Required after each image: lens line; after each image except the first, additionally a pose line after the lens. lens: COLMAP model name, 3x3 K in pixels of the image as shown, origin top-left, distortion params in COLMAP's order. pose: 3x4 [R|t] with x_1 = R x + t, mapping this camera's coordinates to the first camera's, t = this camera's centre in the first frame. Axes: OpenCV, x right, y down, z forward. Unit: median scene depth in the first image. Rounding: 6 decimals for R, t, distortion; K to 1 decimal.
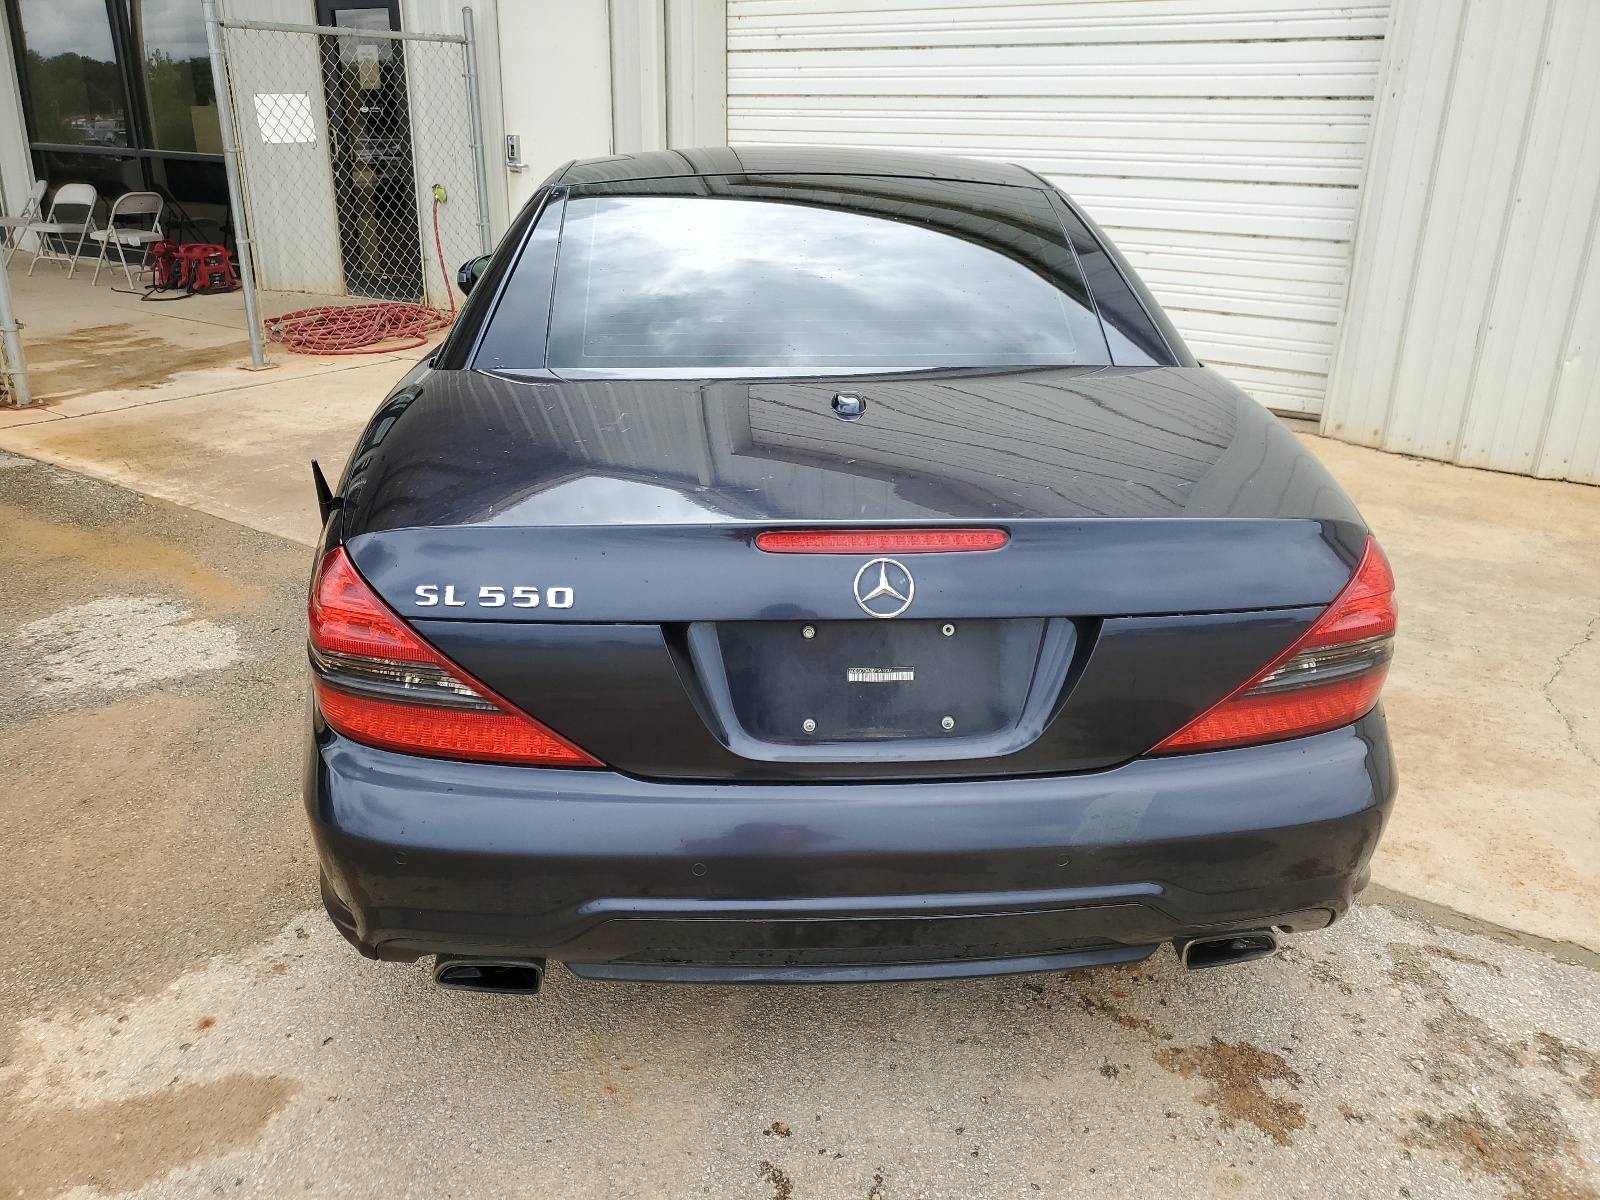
lens RADIAL K [[1211.8, 0, 830.3], [0, 1211.8, 613.3], [0, 0, 1]] dist [0.029597, -0.009525]
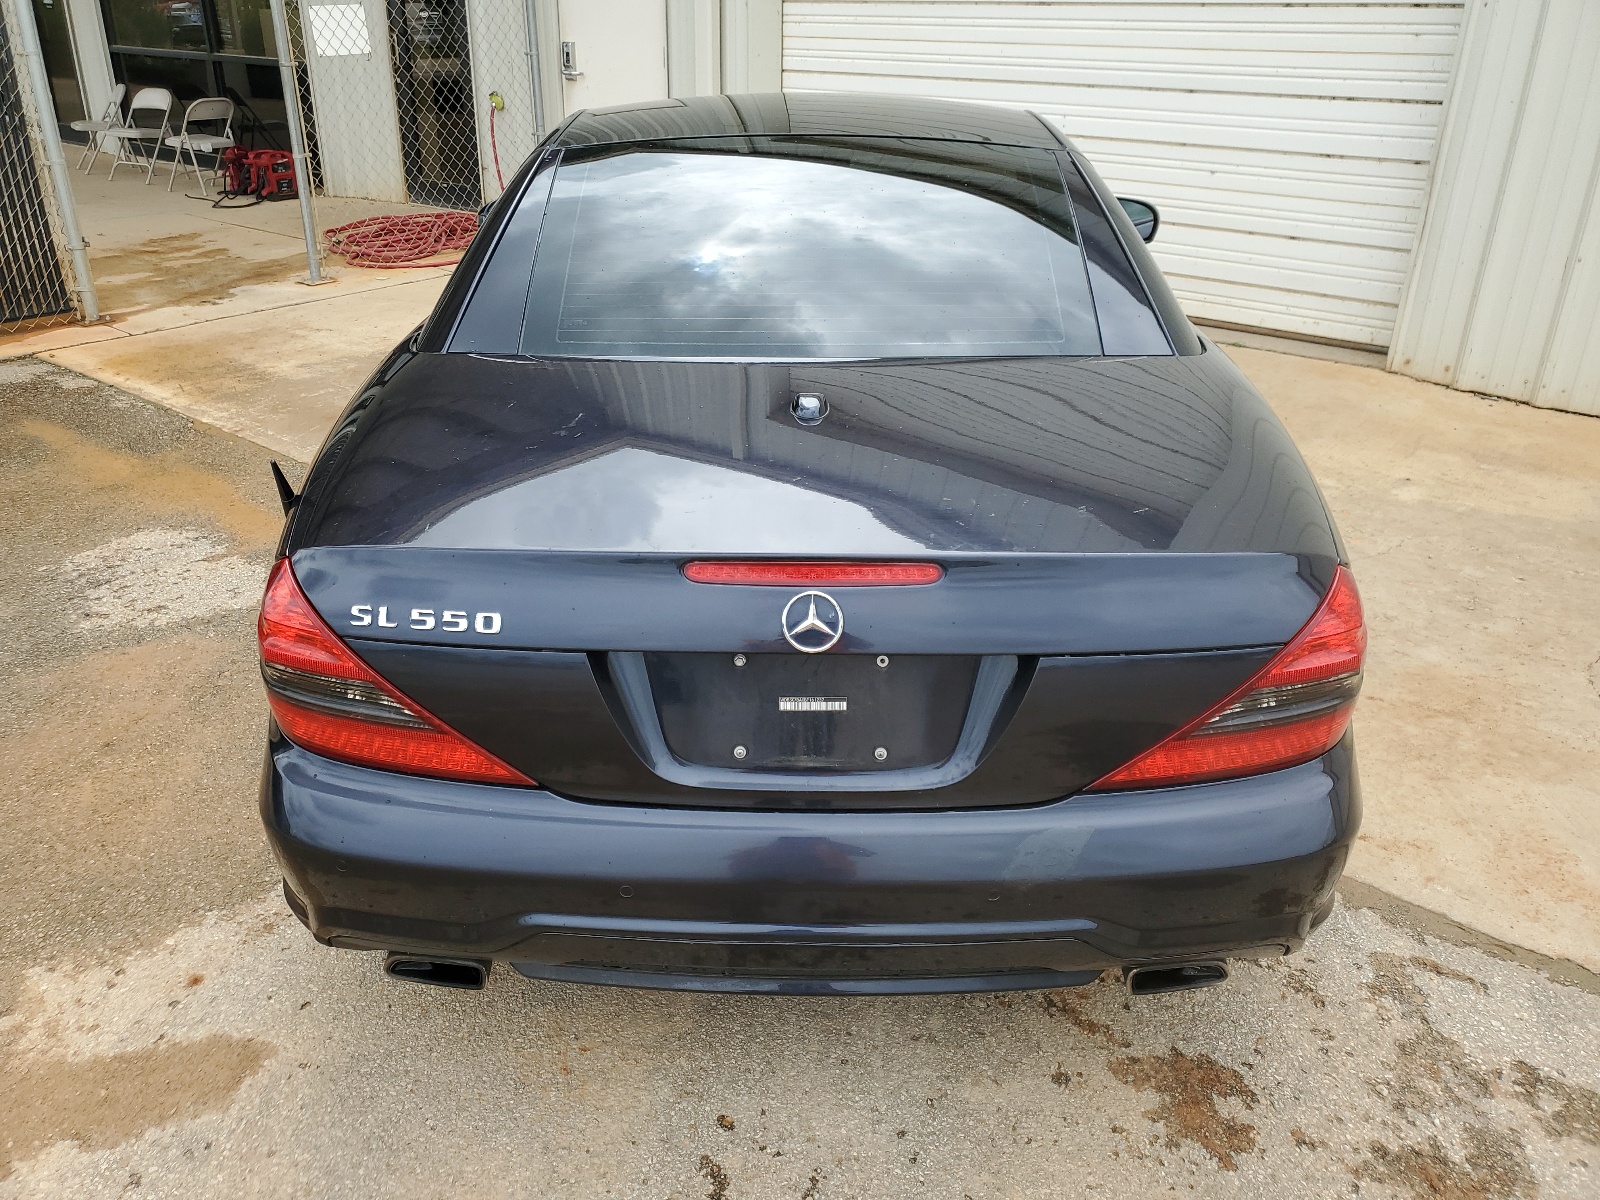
lens RADIAL K [[1211.8, 0, 798.8], [0, 1211.8, 600.9], [0, 0, 1]] dist [0.029597, -0.009525]
pose [[0.996801, 0.029261, -0.074369, 0.072254], [-0.024243, 0.997424, 0.067505, -0.070900], [0.076153, -0.065486, 0.994943, 0.015631]]
